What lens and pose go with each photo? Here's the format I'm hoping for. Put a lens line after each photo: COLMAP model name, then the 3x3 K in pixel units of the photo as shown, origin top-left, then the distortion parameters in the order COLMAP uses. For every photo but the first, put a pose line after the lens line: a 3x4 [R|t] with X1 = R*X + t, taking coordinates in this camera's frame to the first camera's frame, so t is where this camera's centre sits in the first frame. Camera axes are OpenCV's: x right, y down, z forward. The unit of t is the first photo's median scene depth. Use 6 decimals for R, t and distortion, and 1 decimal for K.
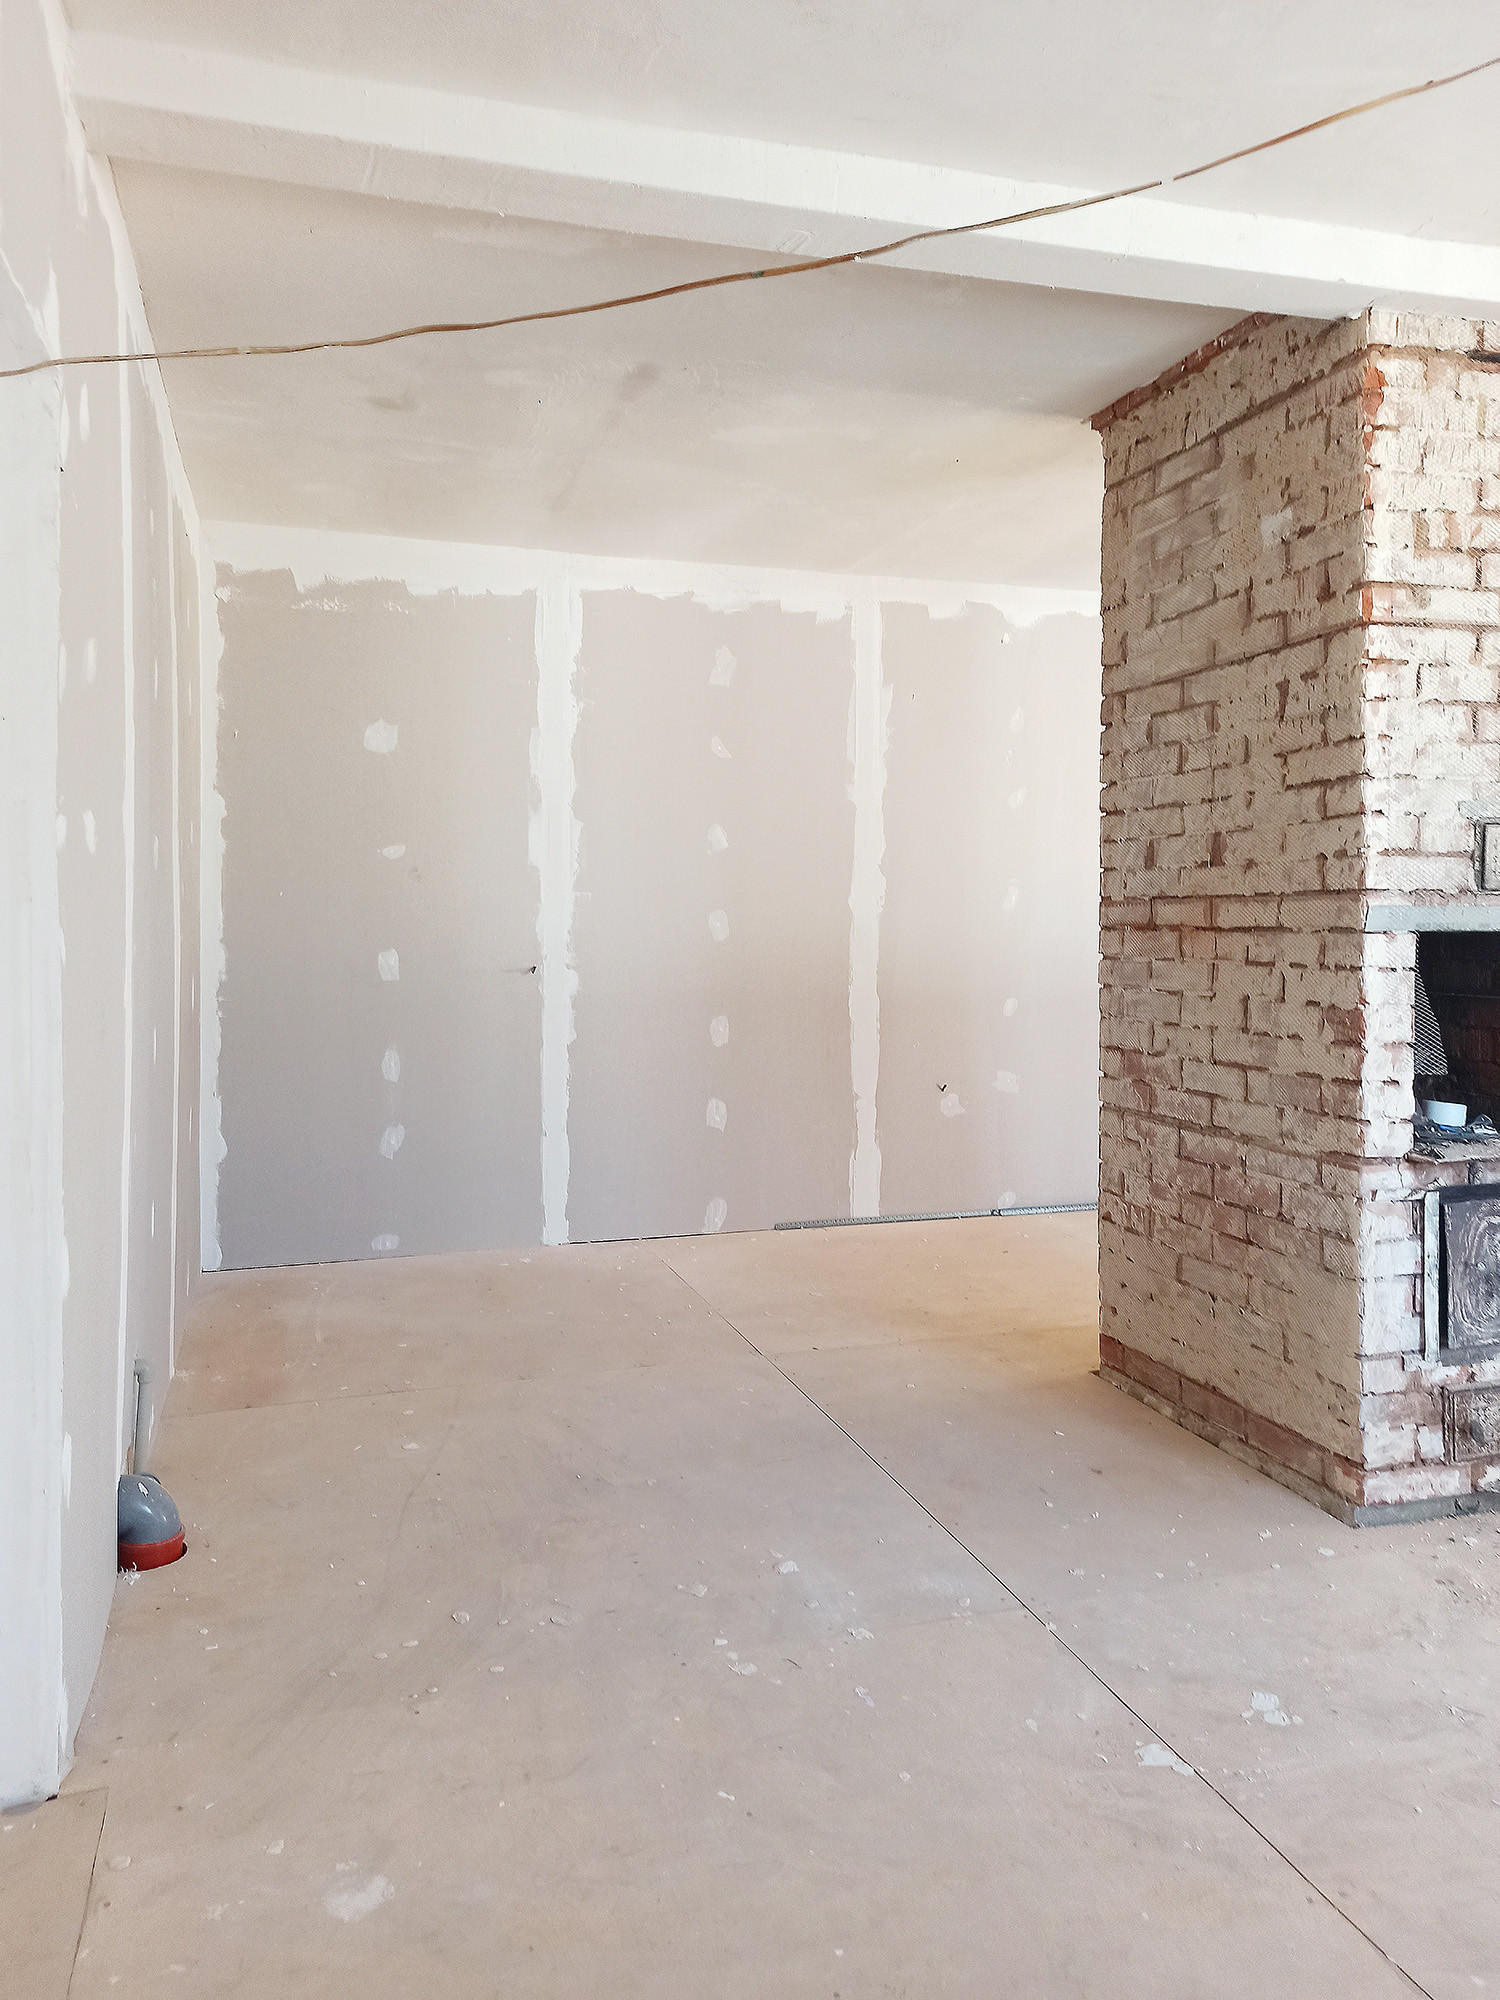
lens RADIAL K [[1515.1, 0, 750.0], [0, 1515.1, 1000.0], [0, 0, 1]] dist [0.086915, -0.103333]
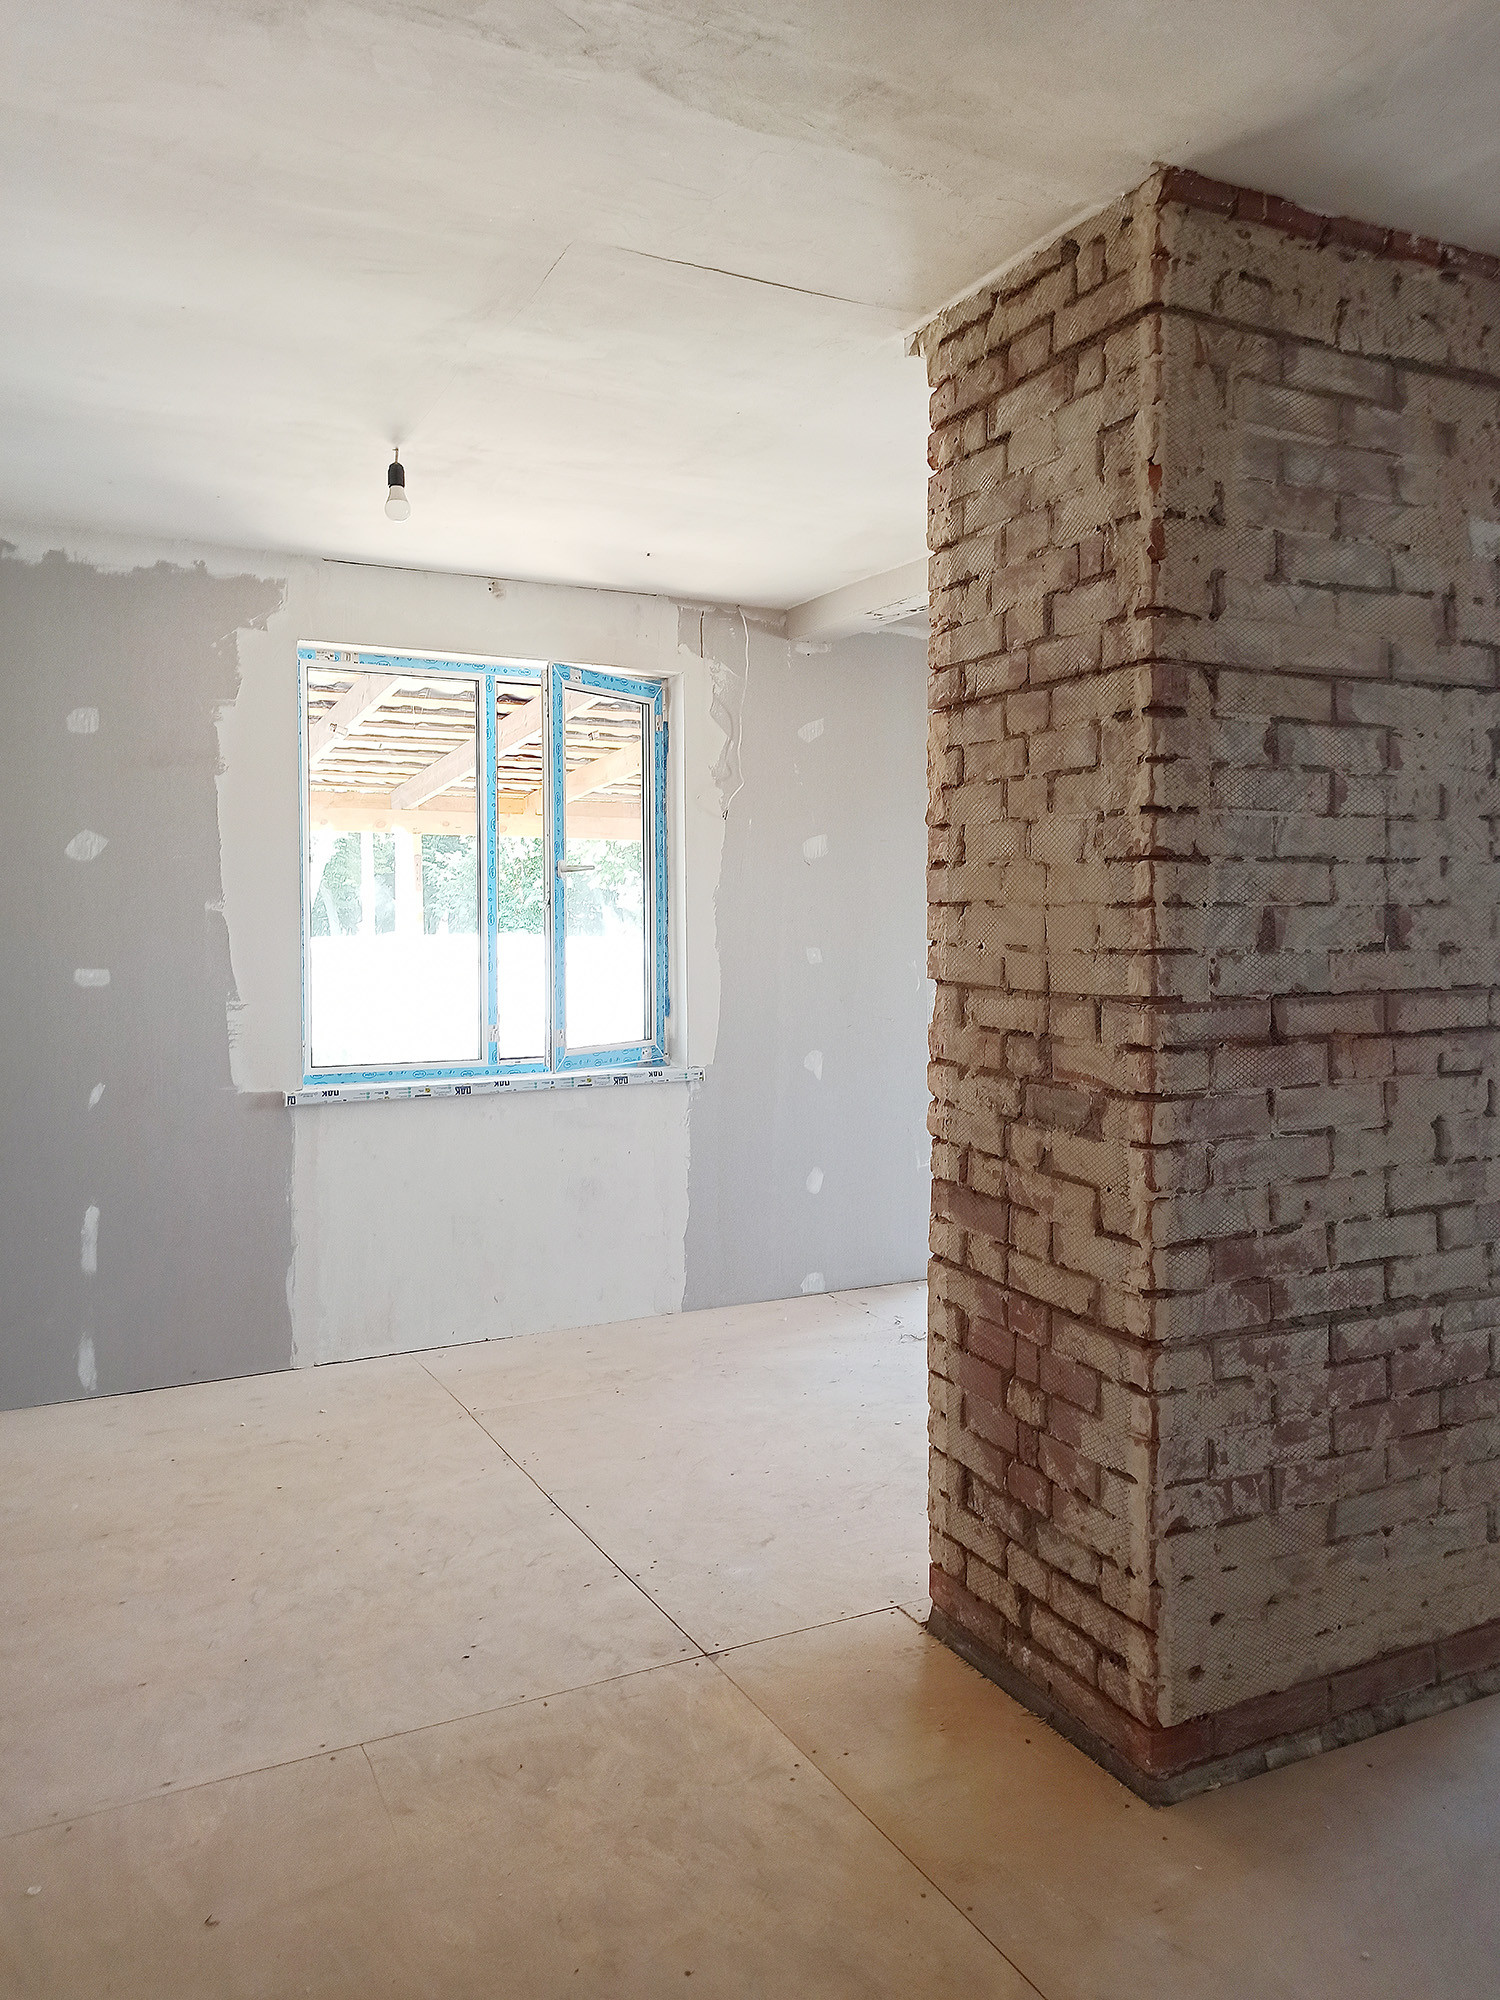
lens RADIAL K [[1515.1, 0, 750.0], [0, 1515.1, 1000.0], [0, 0, 1]] dist [0.086915, -0.103333]
pose [[-0.190595, -0.037499, 0.980952, -0.354090], [0.069070, 0.996281, 0.051505, -0.119428], [-0.979236, 0.077571, -0.187296, 1.399134]]
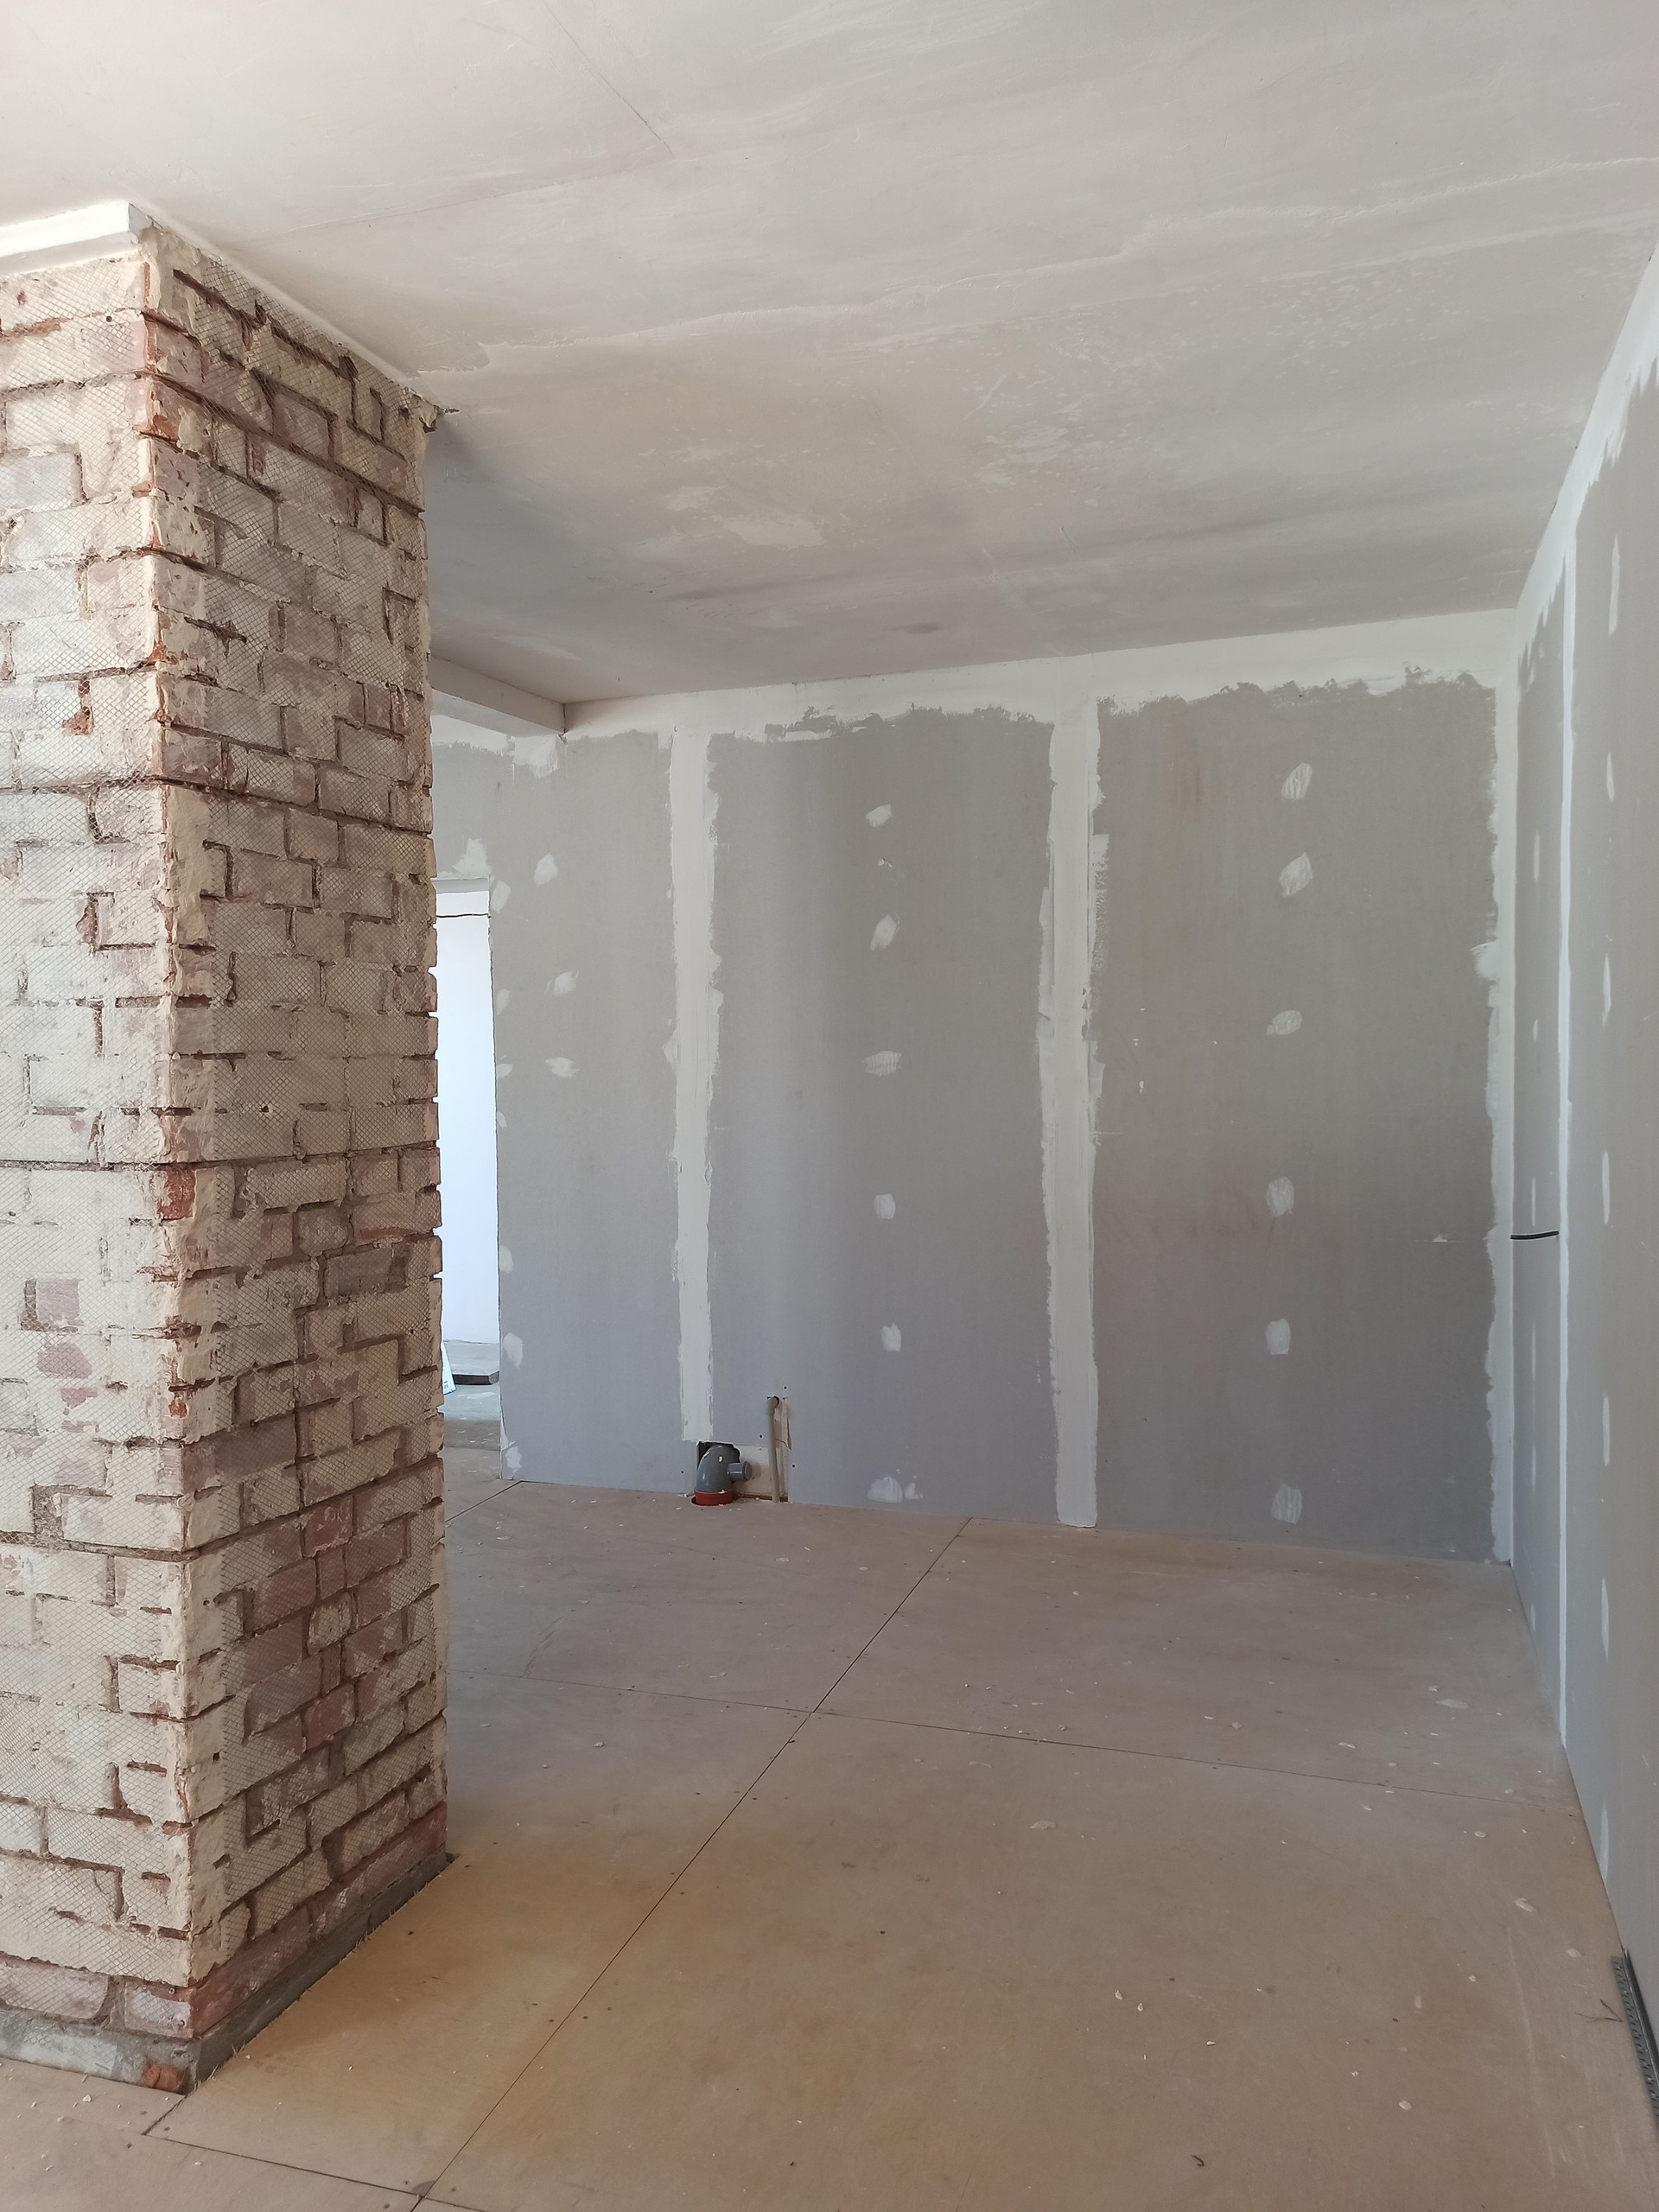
lens RADIAL K [[1675.7, 0, 829.5], [0, 1675.7, 1106.0], [0, 0, 1]] dist [0.086915, -0.103333]
pose [[-0.550488, 0.048453, -0.833436, 0.820047], [-0.048492, 0.994773, 0.089862, -0.172216], [0.833434, 0.089883, -0.545261, 1.698531]]
